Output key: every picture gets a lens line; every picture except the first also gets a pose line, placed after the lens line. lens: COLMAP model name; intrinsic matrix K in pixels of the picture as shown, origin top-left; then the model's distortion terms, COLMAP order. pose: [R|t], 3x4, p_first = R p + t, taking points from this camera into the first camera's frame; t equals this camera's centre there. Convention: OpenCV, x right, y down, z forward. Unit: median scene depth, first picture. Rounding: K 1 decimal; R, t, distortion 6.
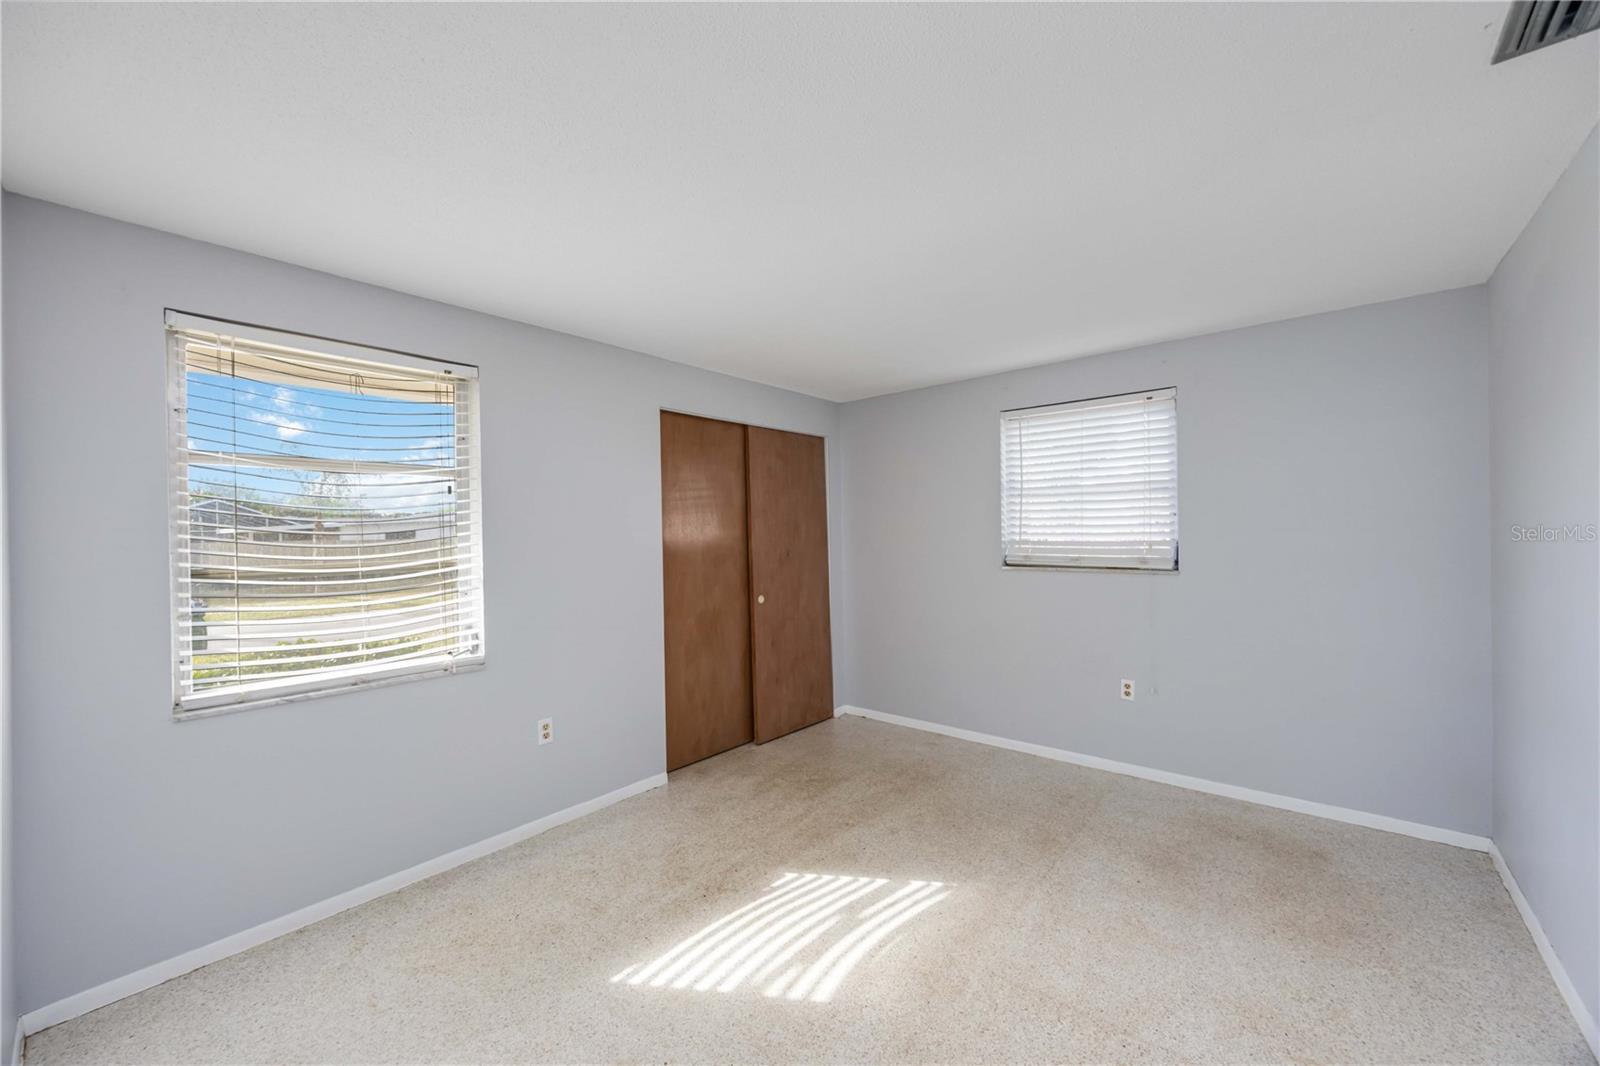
lens RADIAL K [[609.9, 0, 803.4], [0, 609.9, 537.5], [0, 0, 1]] dist [-0.022645, 0.000041]
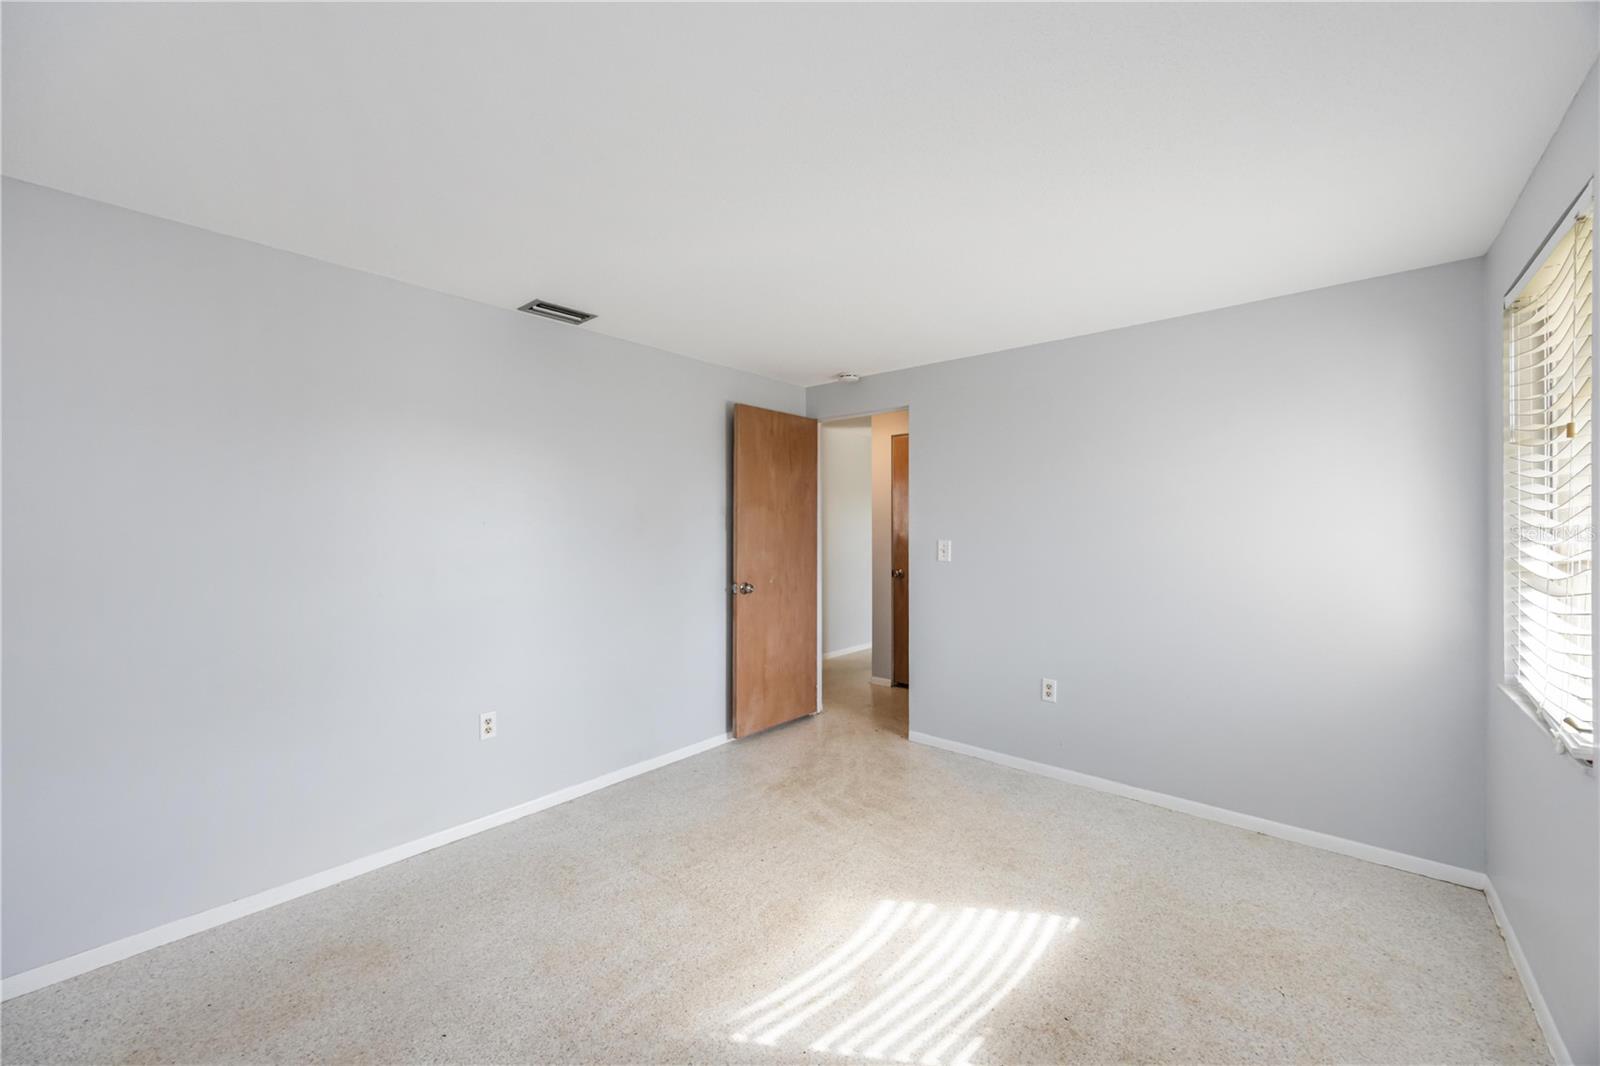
lens RADIAL K [[619.9, 0, 798.3], [0, 619.9, 528.1], [0, 0, 1]] dist [-0.001602, 0.000223]
pose [[-0.999753, 0.017018, 0.014269, 0.139956], [0.017141, 0.999817, 0.008509, -0.005892], [-0.014121, 0.008751, -0.999862, 1.772285]]
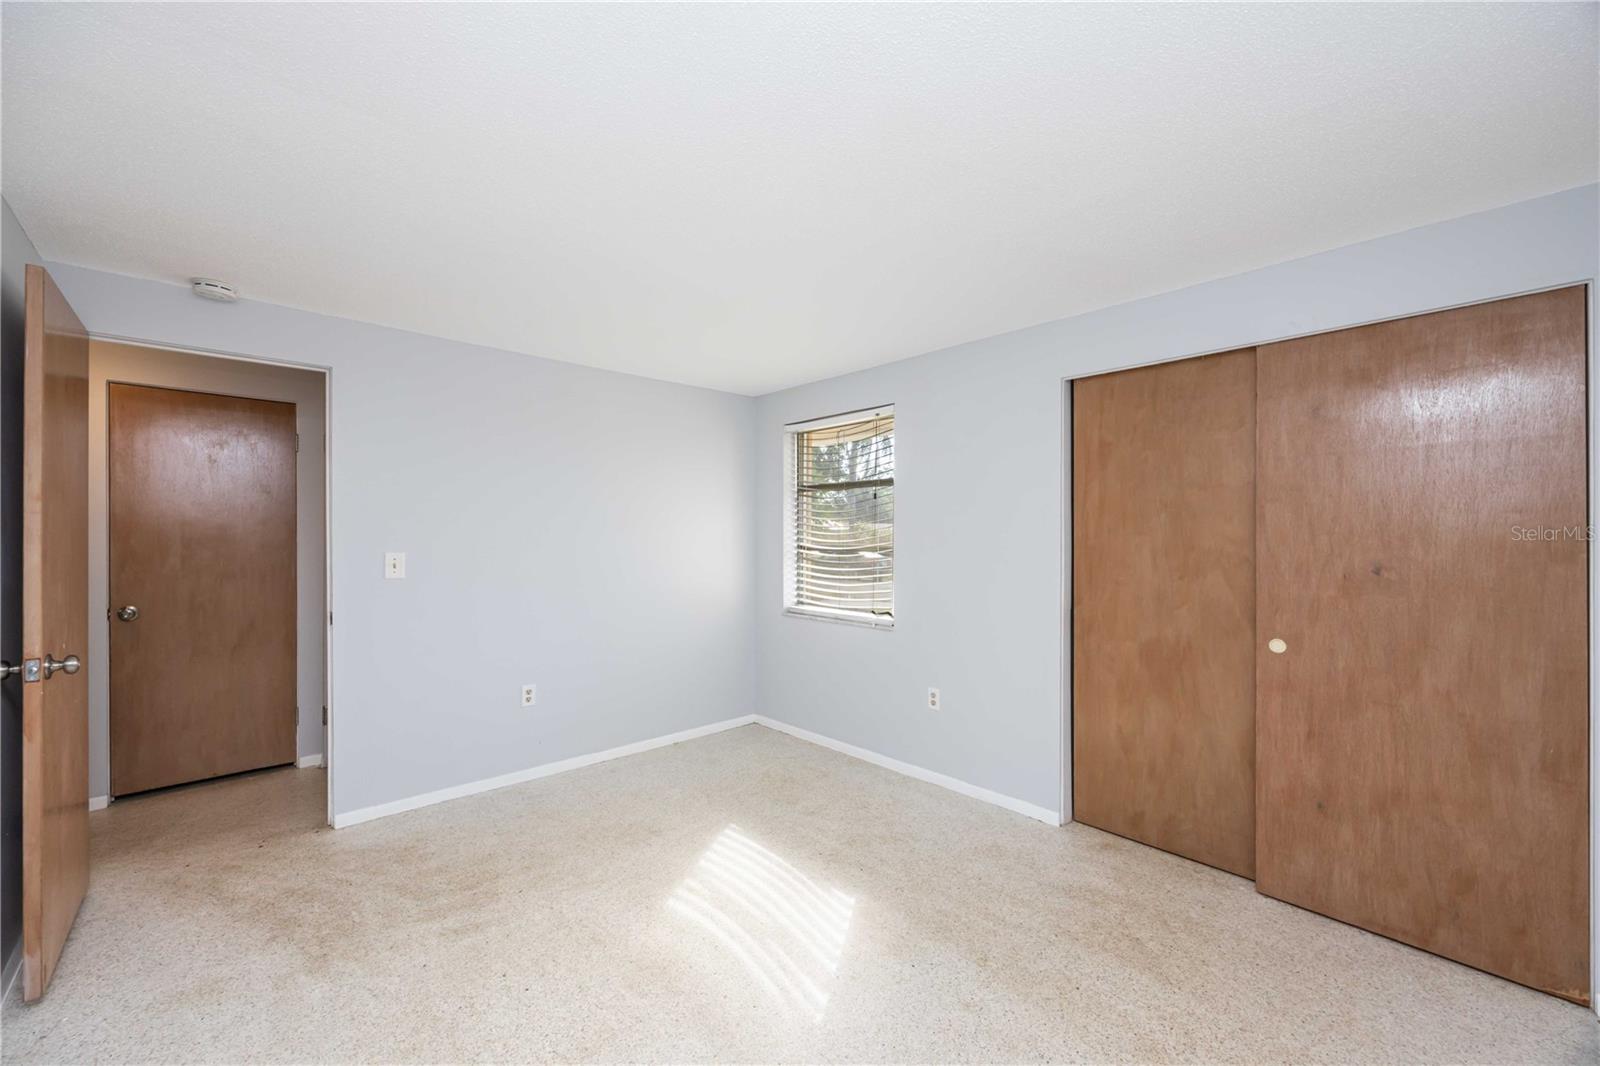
lens RADIAL K [[617.8, 0, 796.2], [0, 617.8, 550.3], [0, 0, 1]] dist [-0.002337, -0.000038]
pose [[-0.121109, 0.035825, -0.991992, 0.974017], [-0.006592, 0.999297, 0.036894, -0.009947], [0.992617, 0.011007, -0.120788, 1.106537]]
